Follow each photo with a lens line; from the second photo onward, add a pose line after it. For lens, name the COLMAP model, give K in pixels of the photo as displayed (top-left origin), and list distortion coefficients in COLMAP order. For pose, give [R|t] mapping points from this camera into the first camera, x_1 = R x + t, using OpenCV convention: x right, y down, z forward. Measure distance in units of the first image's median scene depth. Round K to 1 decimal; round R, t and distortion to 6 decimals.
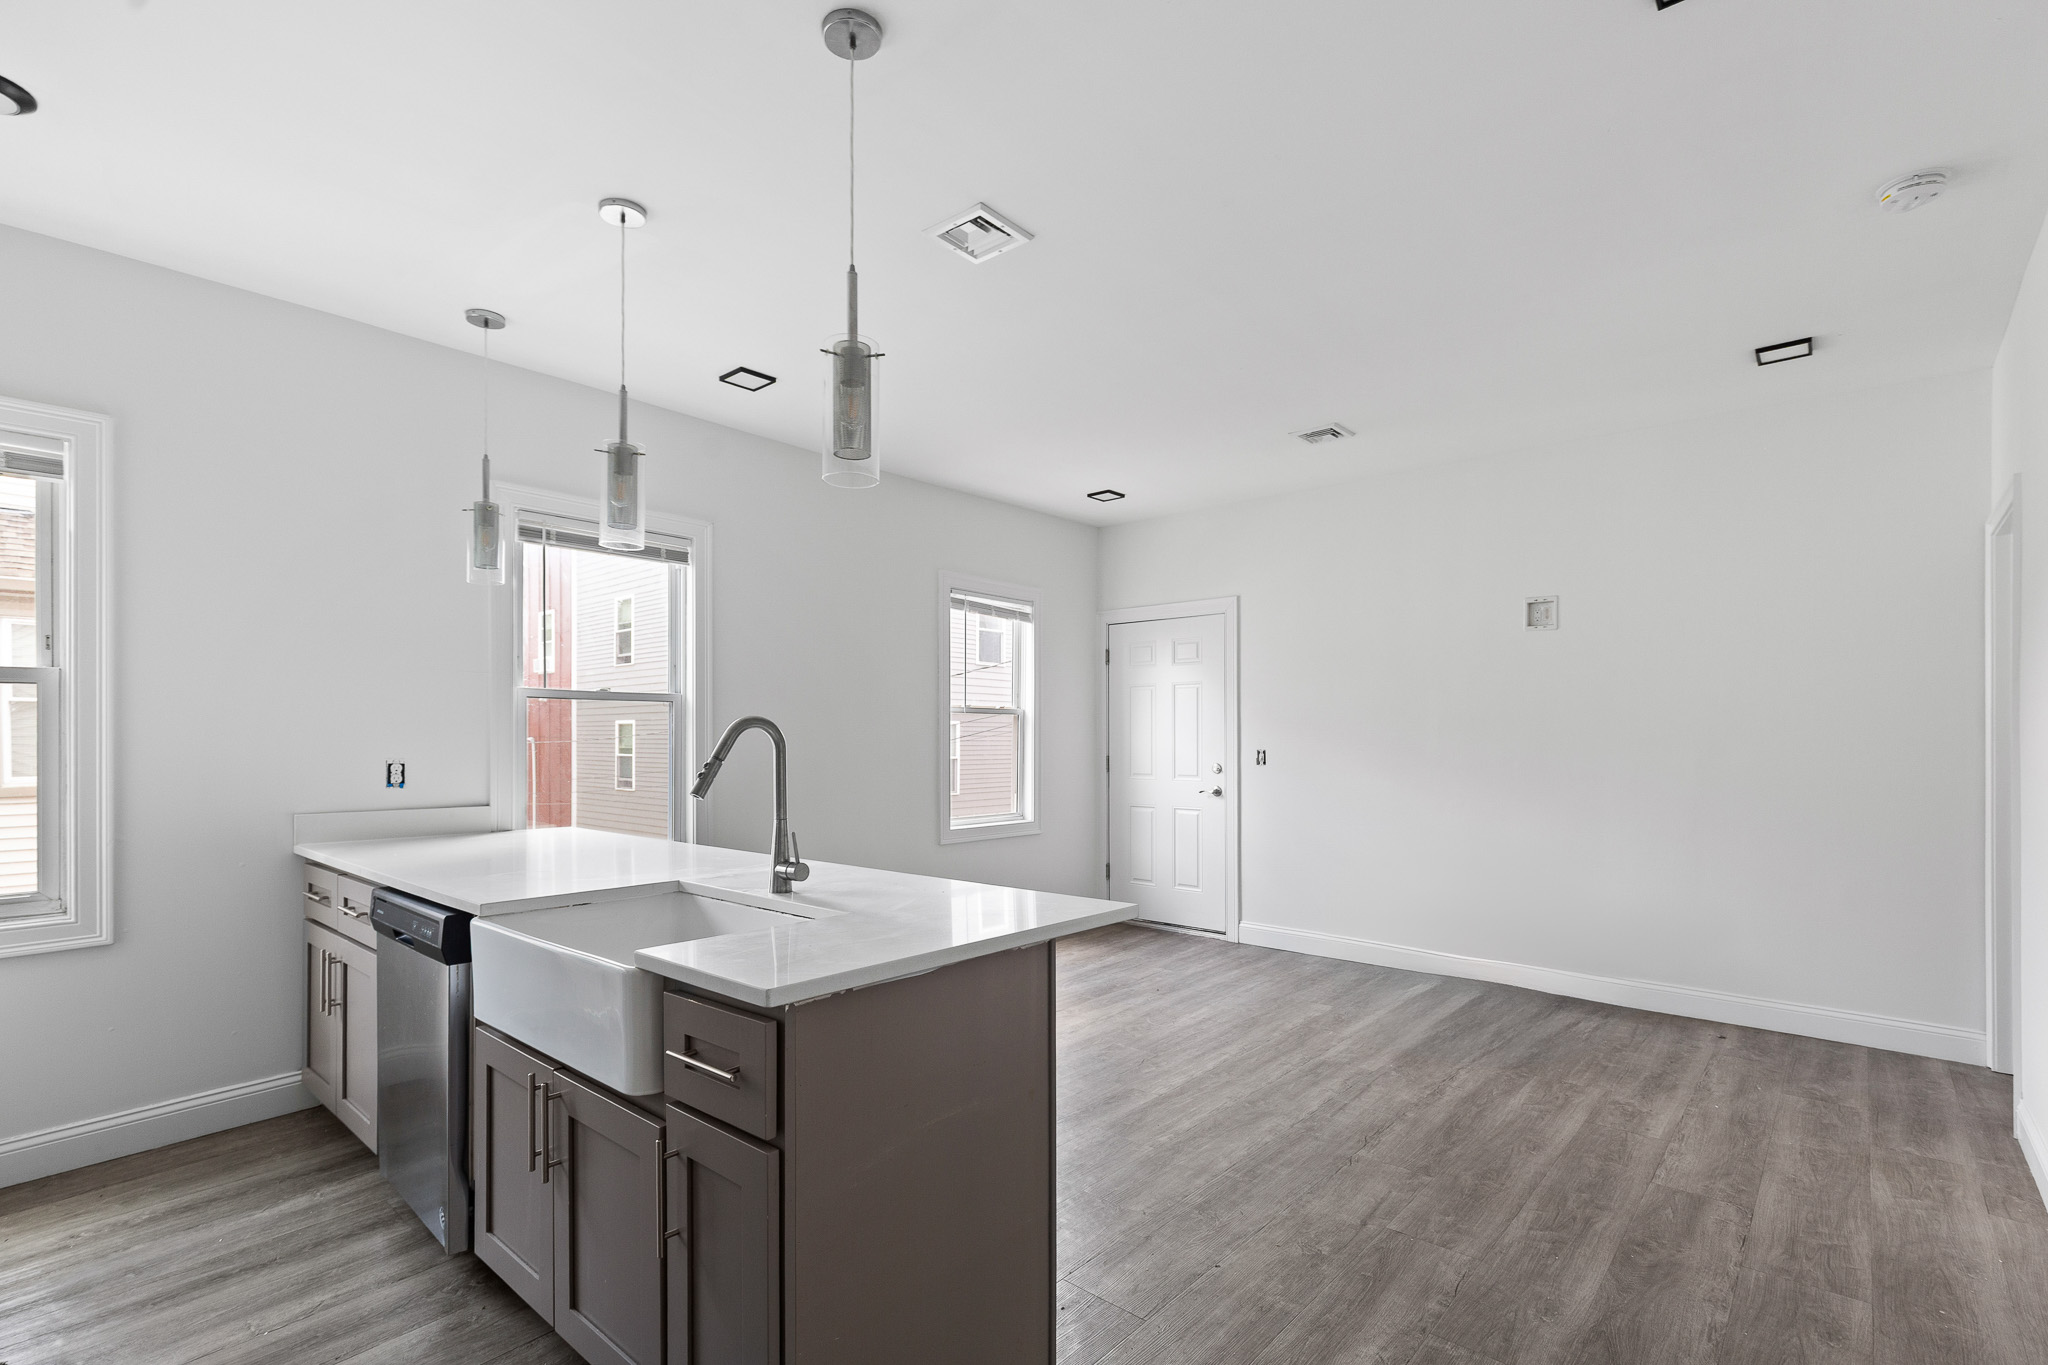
lens RADIAL K [[955.0, 0, 1028.7], [0, 955.0, 741.5], [0, 0, 1]] dist [0.001944, -0.000297]
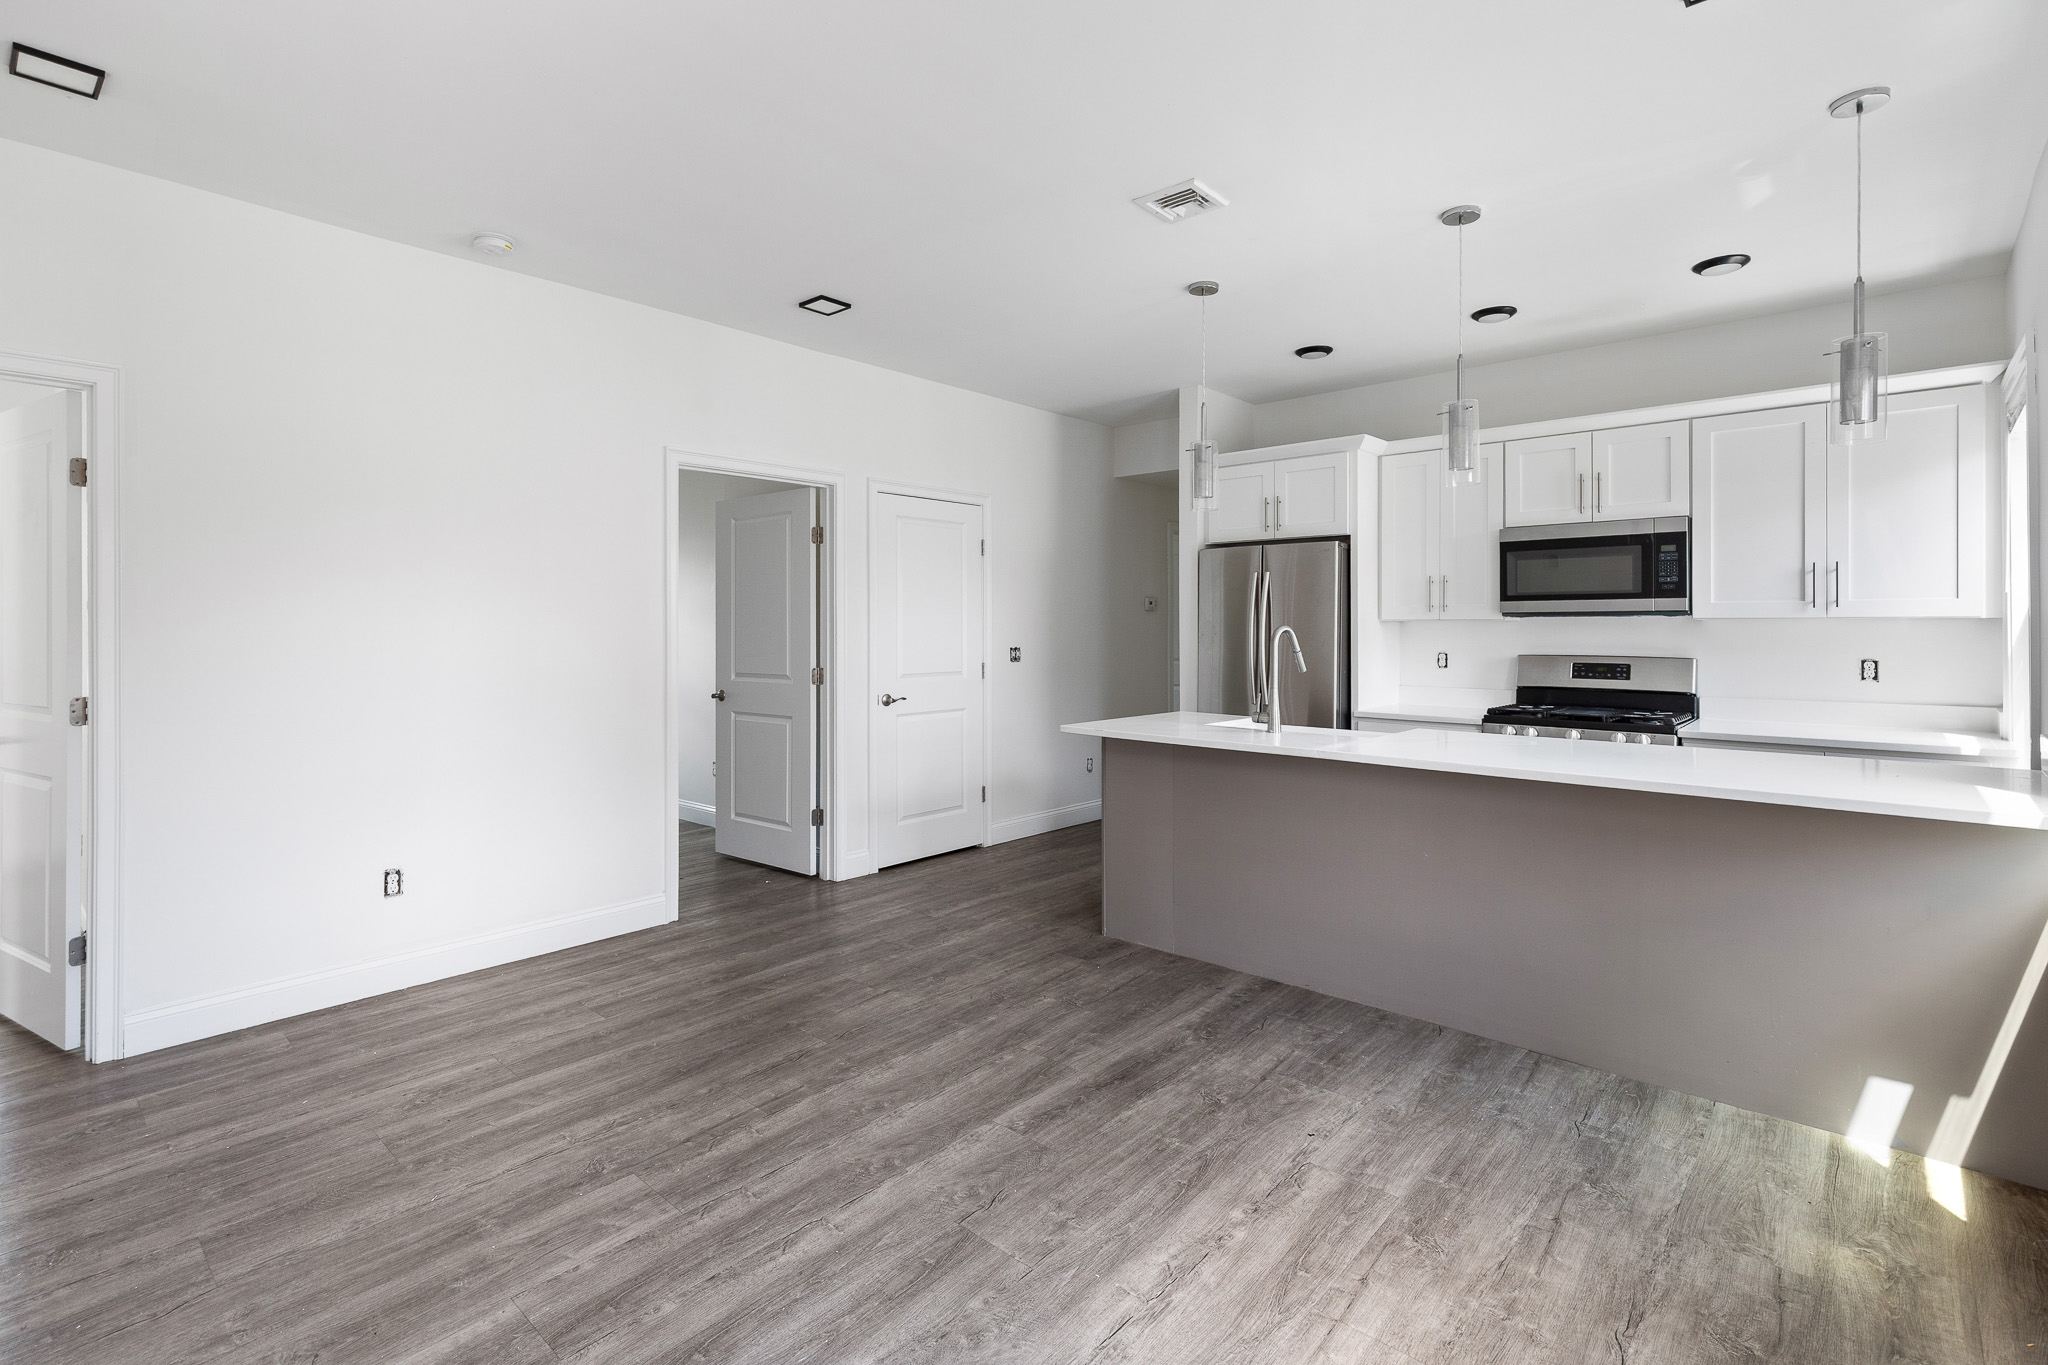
lens RADIAL K [[938.7, 0, 1008.3], [0, 938.7, 648.5], [0, 0, 1]] dist [0.009507, -0.000253]
pose [[-0.999764, 0.001697, 0.021670, 0.086775], [0.002211, 0.999717, 0.023692, -0.014814], [-0.021624, 0.023734, -0.999484, 1.408055]]
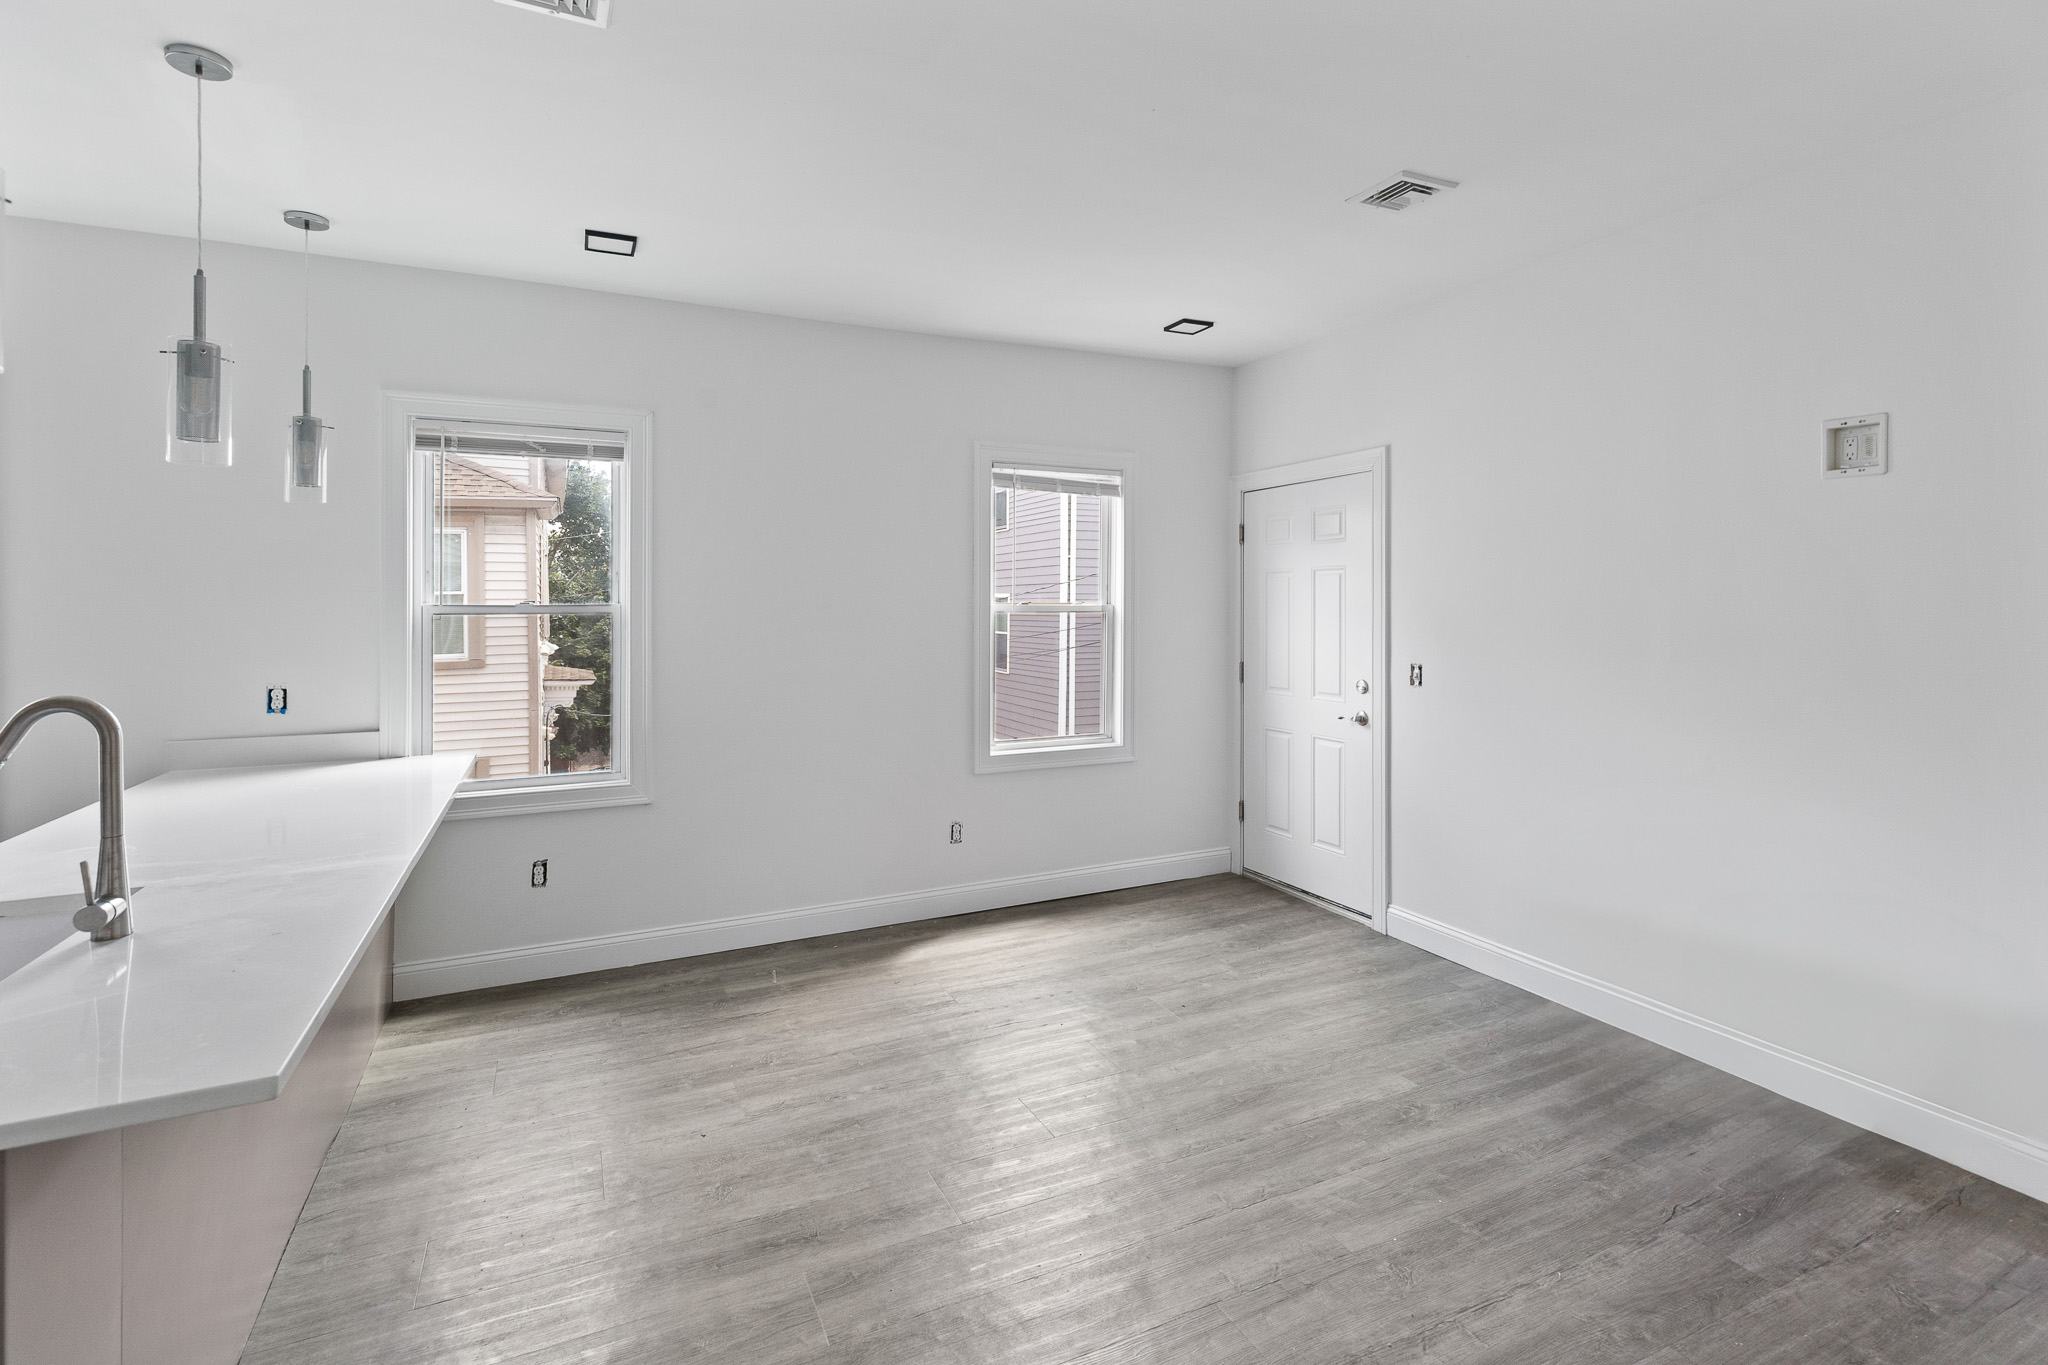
lens RADIAL K [[971.1, 0, 1018.2], [0, 971.1, 608.7], [0, 0, 1]] dist [0.005907, -0.000064]
pose [[0.916701, -0.002554, -0.399565, 0.361947], [0.004235, 0.999986, 0.003323, -0.049130], [0.399551, -0.004738, 0.916699, 0.320864]]
